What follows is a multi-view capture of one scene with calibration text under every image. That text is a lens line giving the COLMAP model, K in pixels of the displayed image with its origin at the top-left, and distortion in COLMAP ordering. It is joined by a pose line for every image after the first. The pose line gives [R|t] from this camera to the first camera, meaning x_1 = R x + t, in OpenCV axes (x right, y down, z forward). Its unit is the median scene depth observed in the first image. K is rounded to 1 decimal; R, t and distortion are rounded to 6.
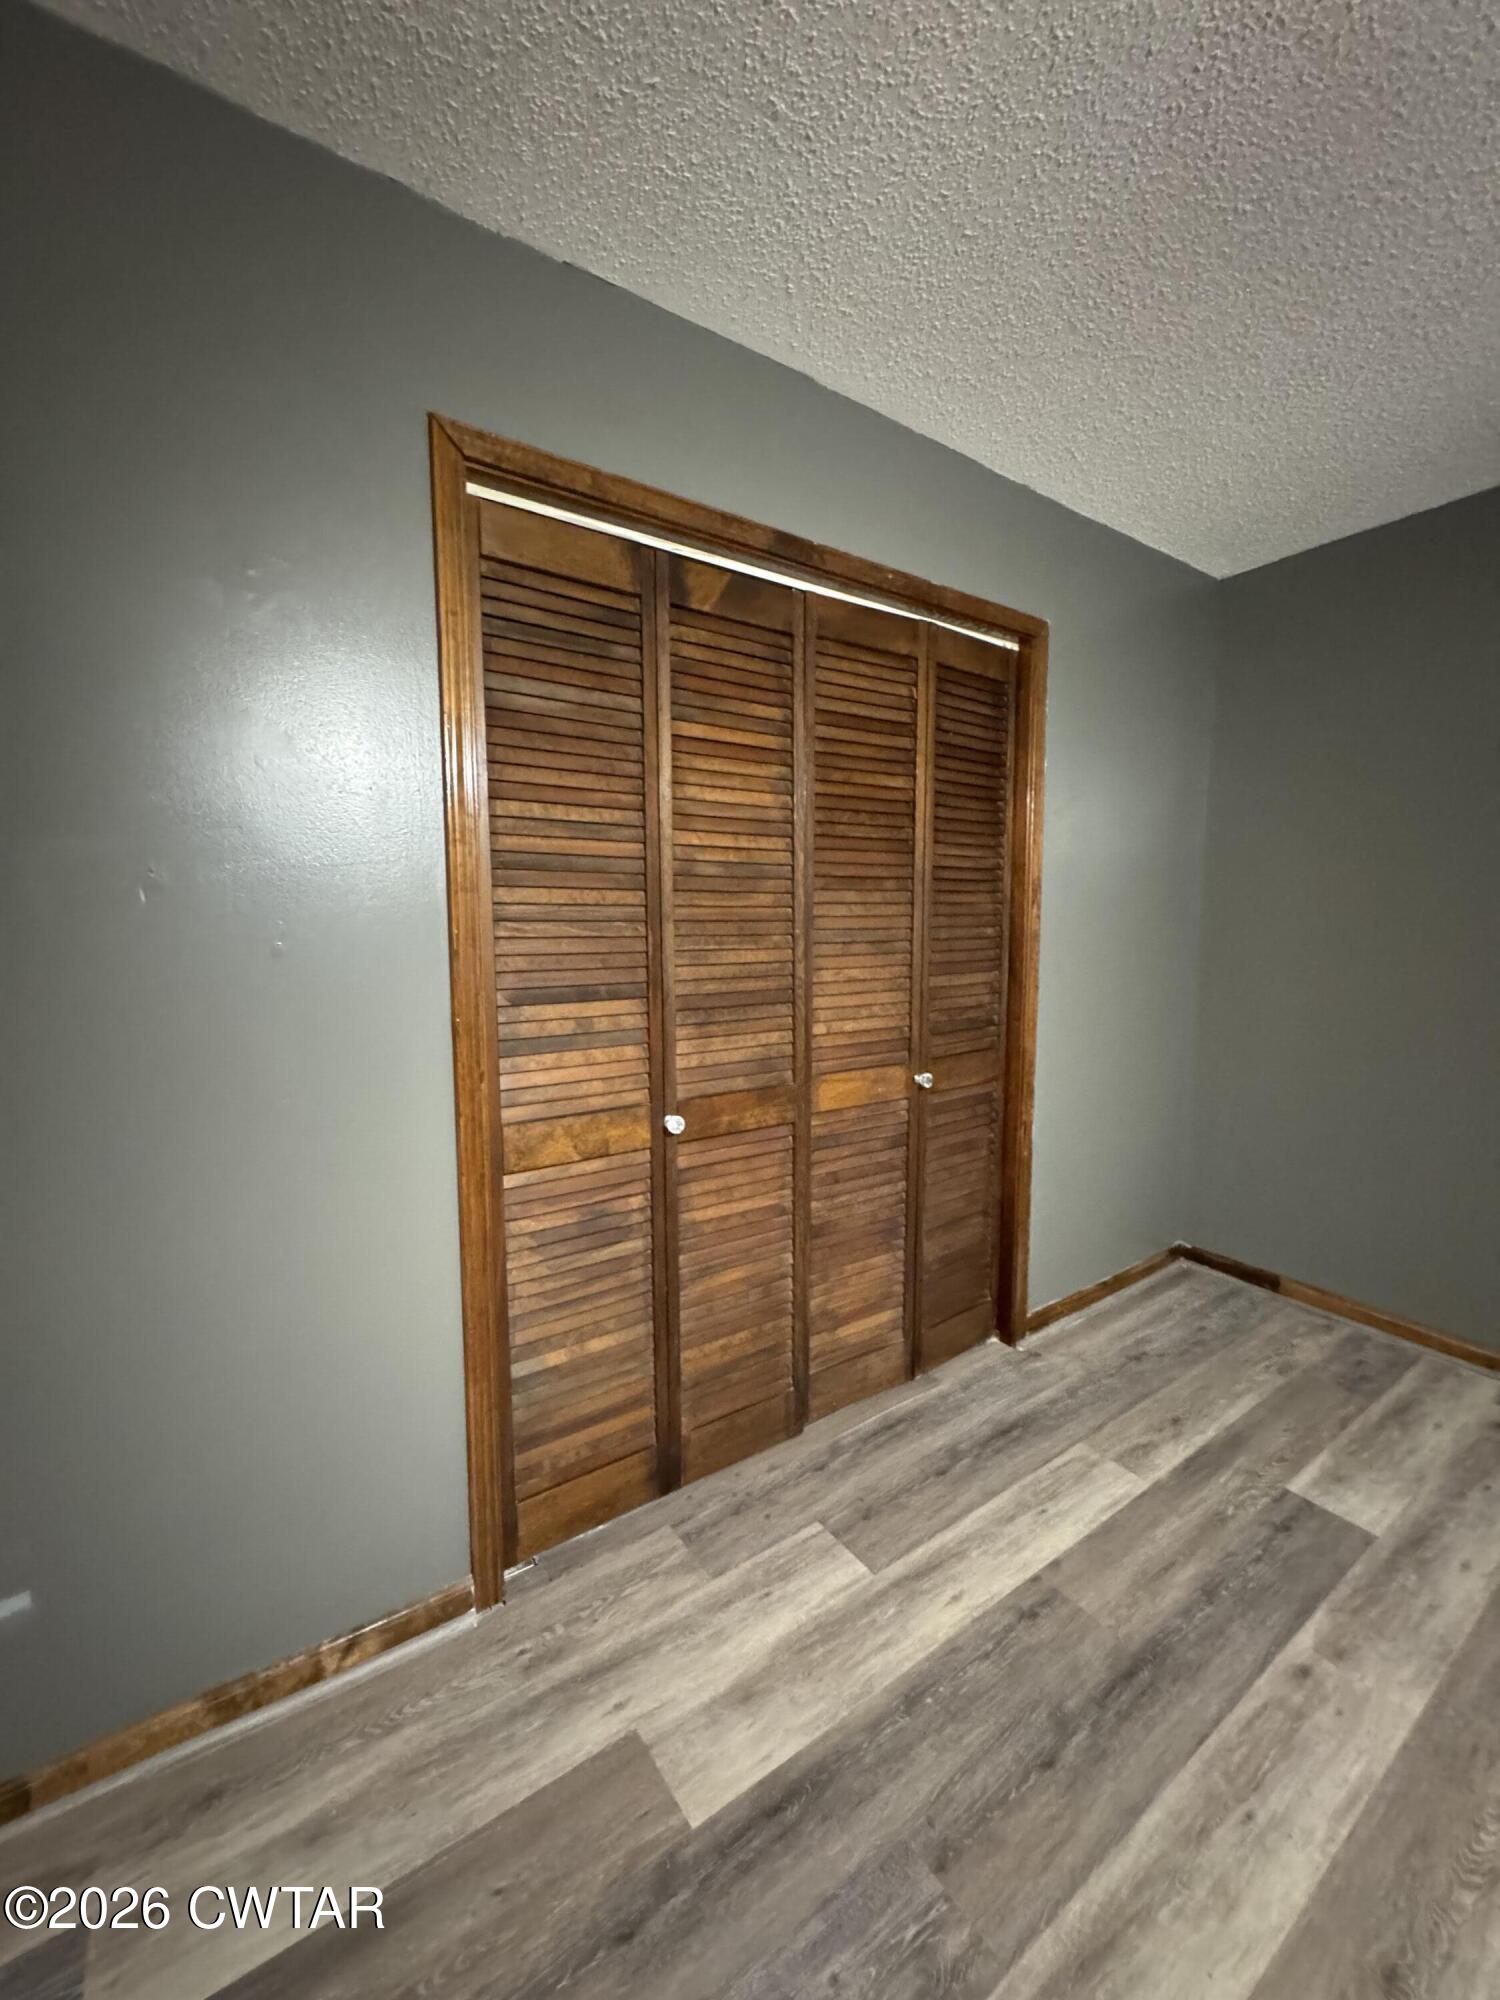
lens RADIAL K [[800.3, 0, 746.9], [0, 800.3, 996.9], [0, 0, 1]] dist [-0.001720, 0.000600]
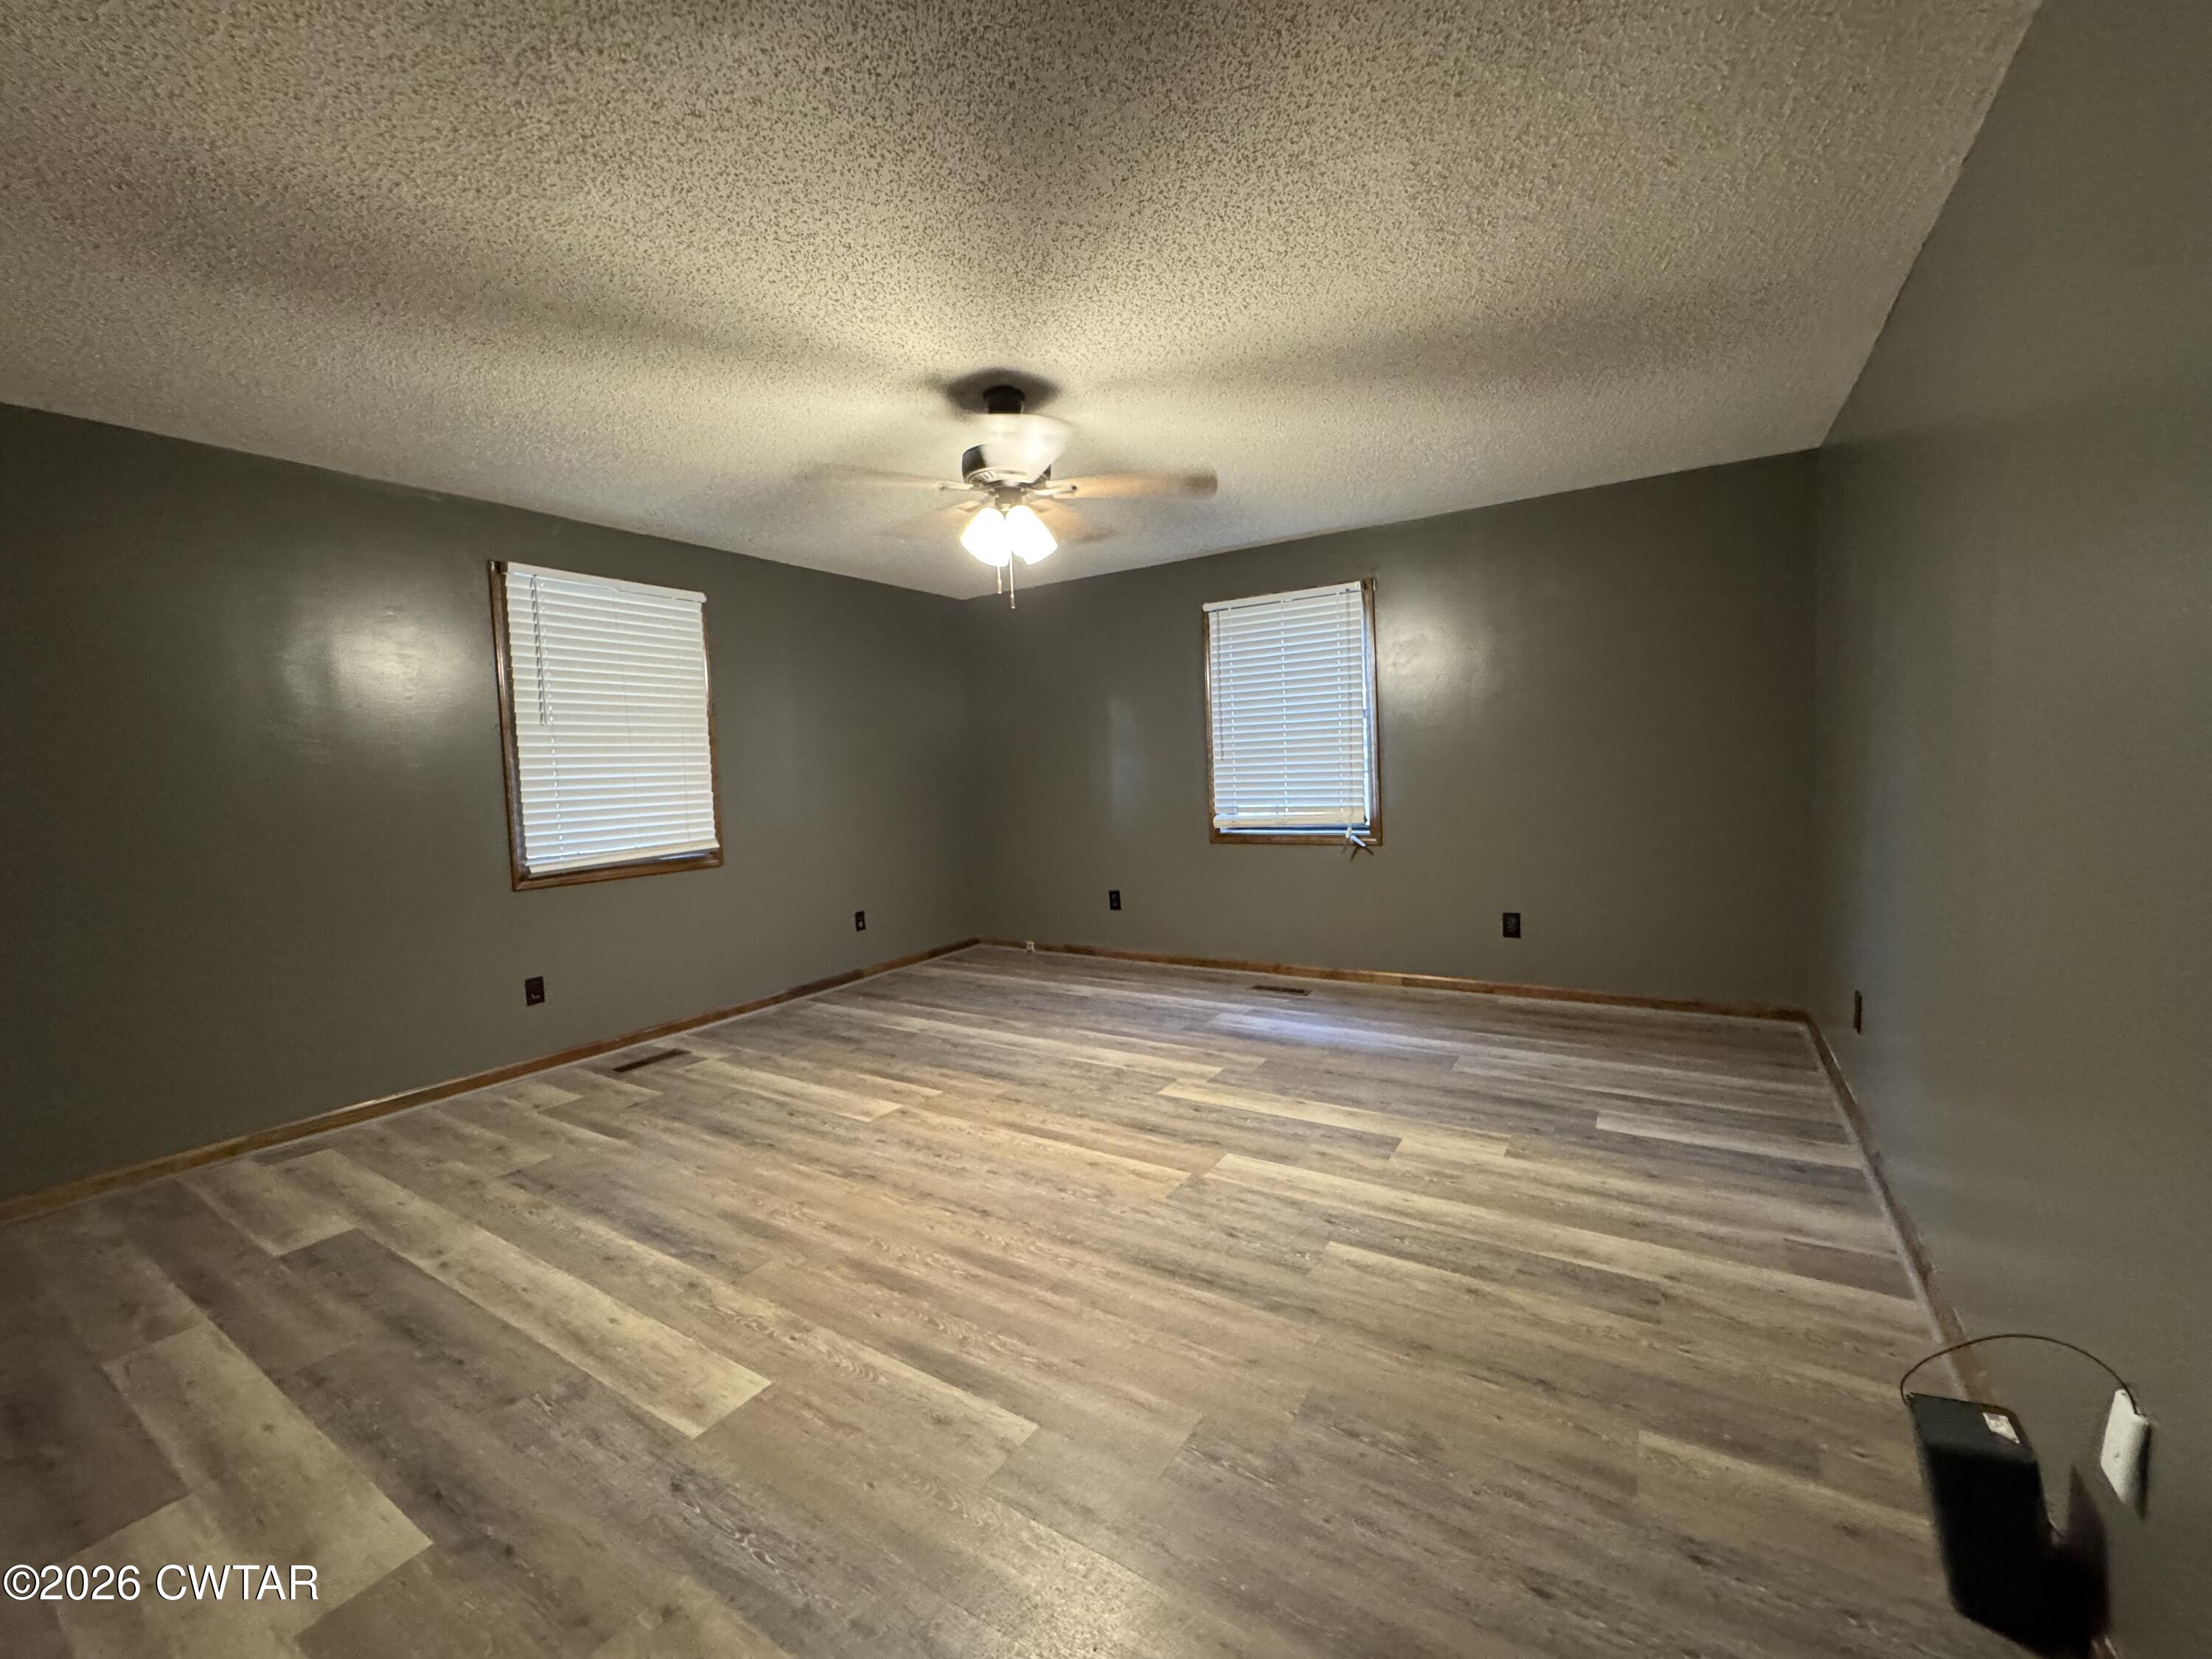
lens RADIAL K [[885.1, 0, 1100.7], [0, 885.1, 826.2], [0, 0, 1]] dist [-0.001720, 0.000600]
pose [[-0.394689, -0.039668, 0.917958, -1.194998], [0.126211, 0.987257, 0.096929, 0.002751], [-0.910105, 0.154113, -0.384653, 0.333815]]
